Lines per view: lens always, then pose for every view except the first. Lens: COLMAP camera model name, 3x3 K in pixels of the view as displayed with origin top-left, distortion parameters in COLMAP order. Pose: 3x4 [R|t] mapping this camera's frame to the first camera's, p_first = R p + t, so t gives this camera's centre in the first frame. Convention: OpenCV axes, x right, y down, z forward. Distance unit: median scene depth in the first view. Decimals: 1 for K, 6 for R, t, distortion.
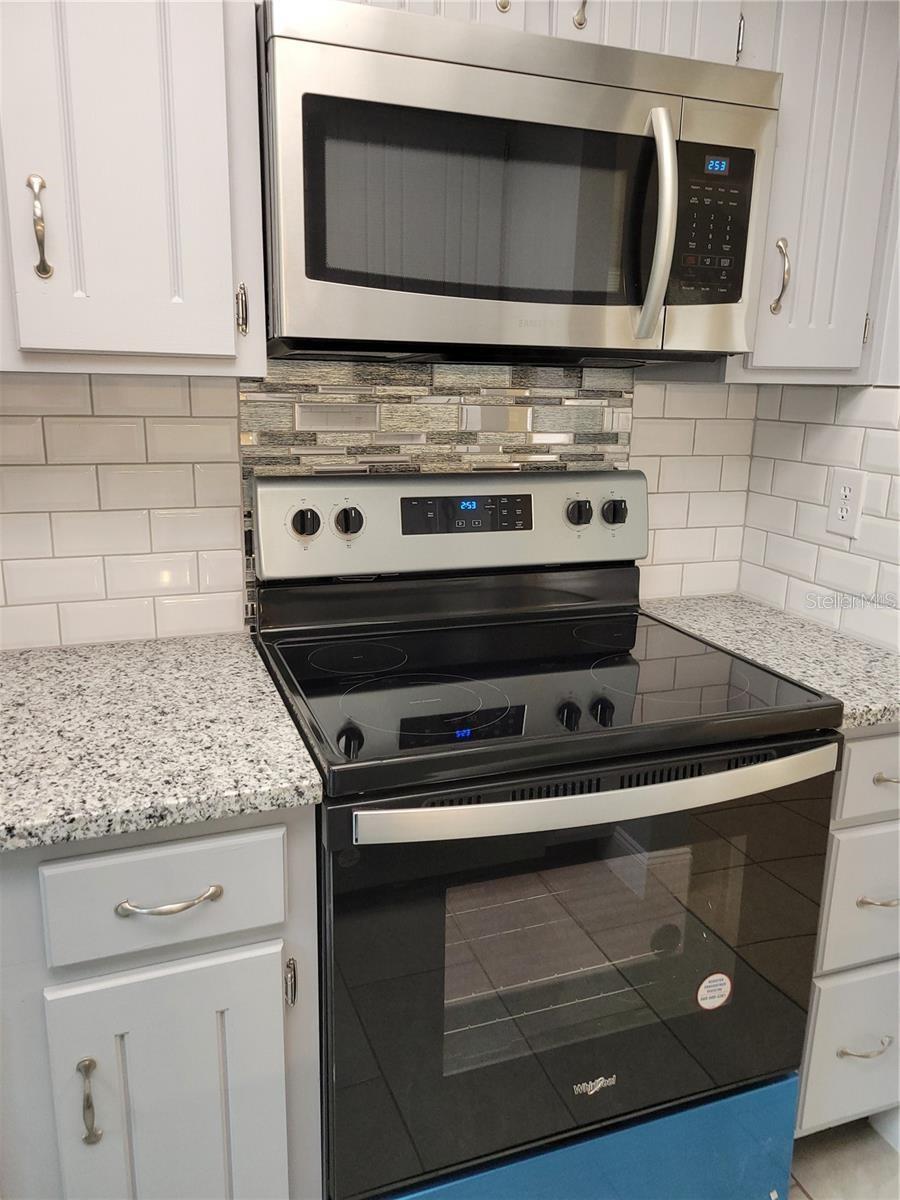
lens RADIAL K [[911.1, 0, 454.7], [0, 911.1, 593.6], [0, 0, 1]] dist [0.046314, -0.028690]
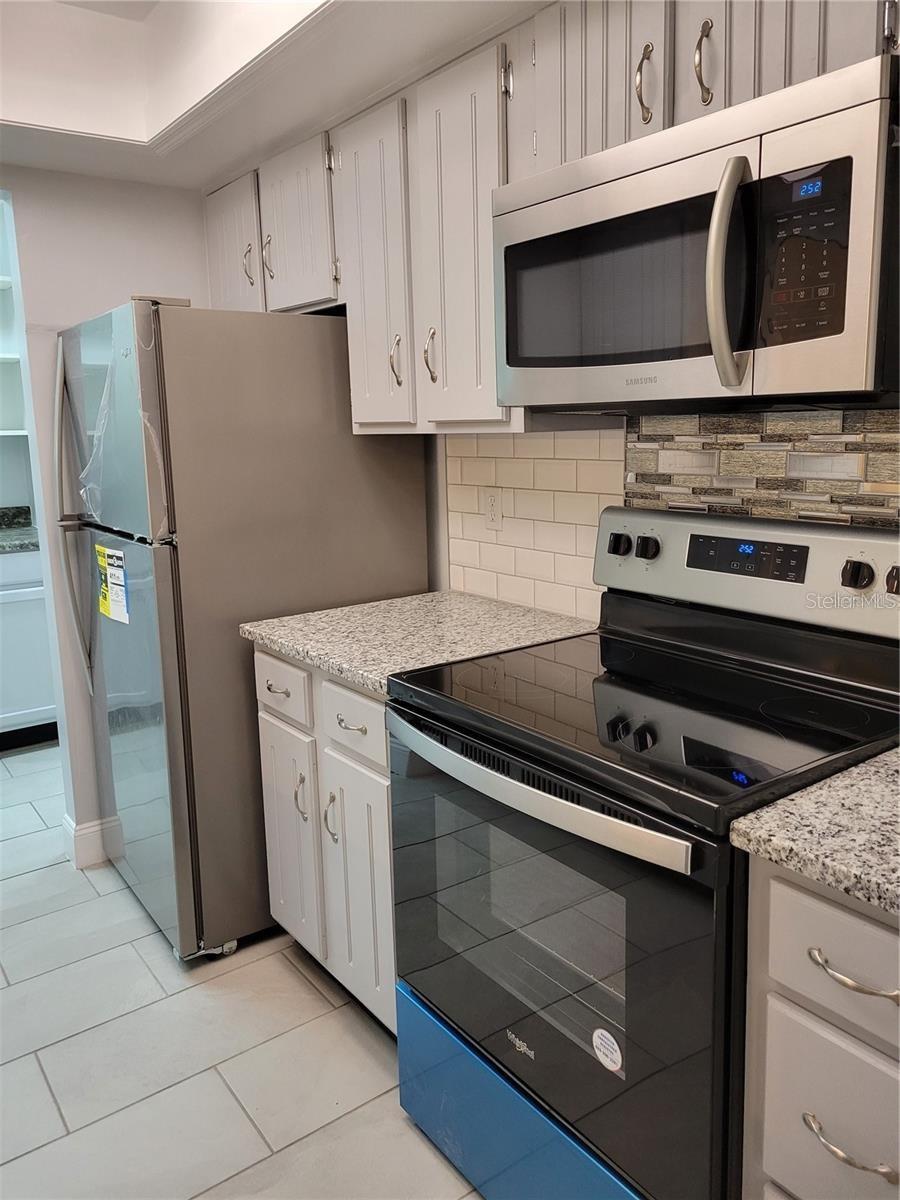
lens RADIAL K [[911.1, 0, 444.6], [0, 911.1, 576.1], [0, 0, 1]] dist [0.046314, -0.028690]
pose [[0.267650, 0.135739, -0.953907, 0.936268], [-0.195720, 0.977046, 0.084116, -0.090297], [0.943429, 0.164185, 0.288073, 0.405532]]
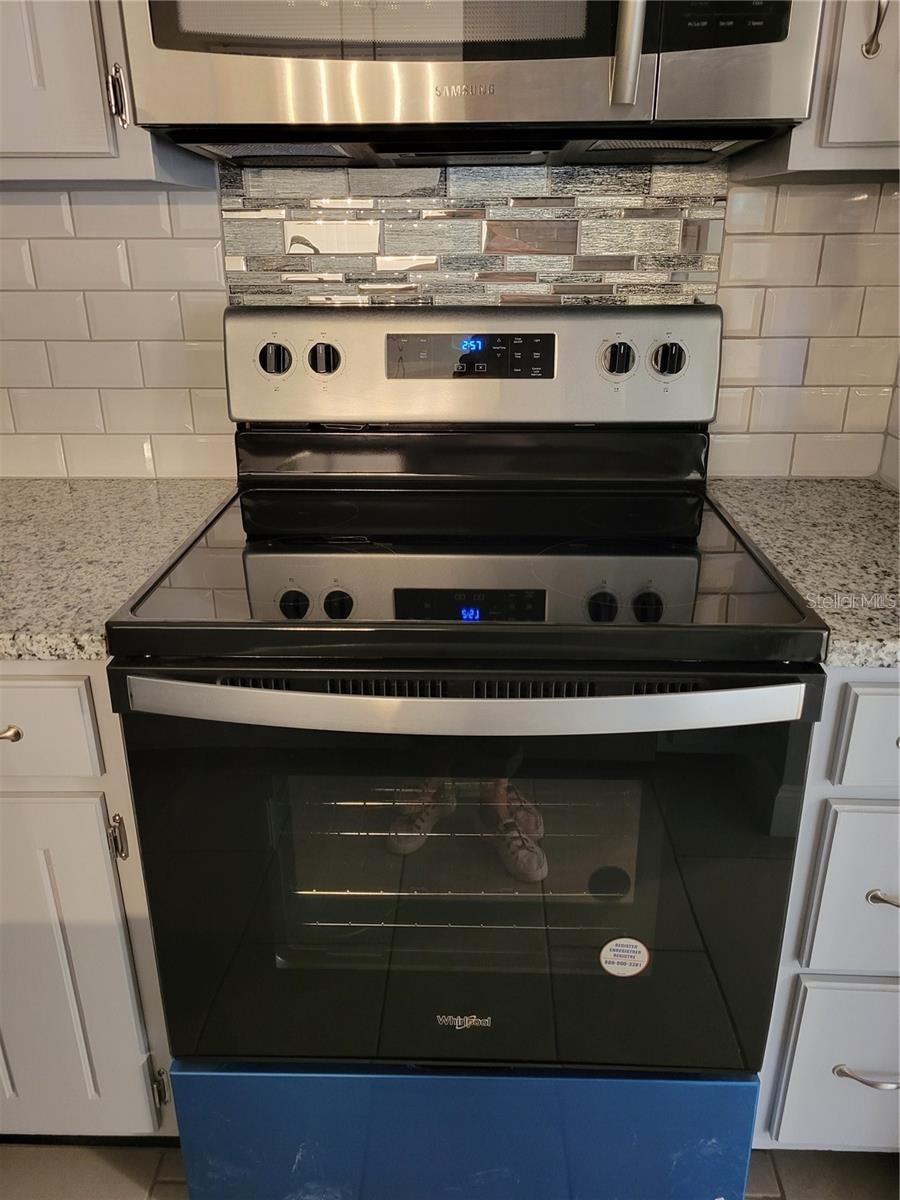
lens RADIAL K [[911.1, 0, 449.1], [0, 911.1, 591.4], [0, 0, 1]] dist [0.046314, -0.028690]
pose [[0.925951, 0.115616, -0.359511, 0.335192], [-0.064301, 0.986350, 0.151590, 0.000179], [0.372130, -0.117248, 0.920745, 0.198820]]
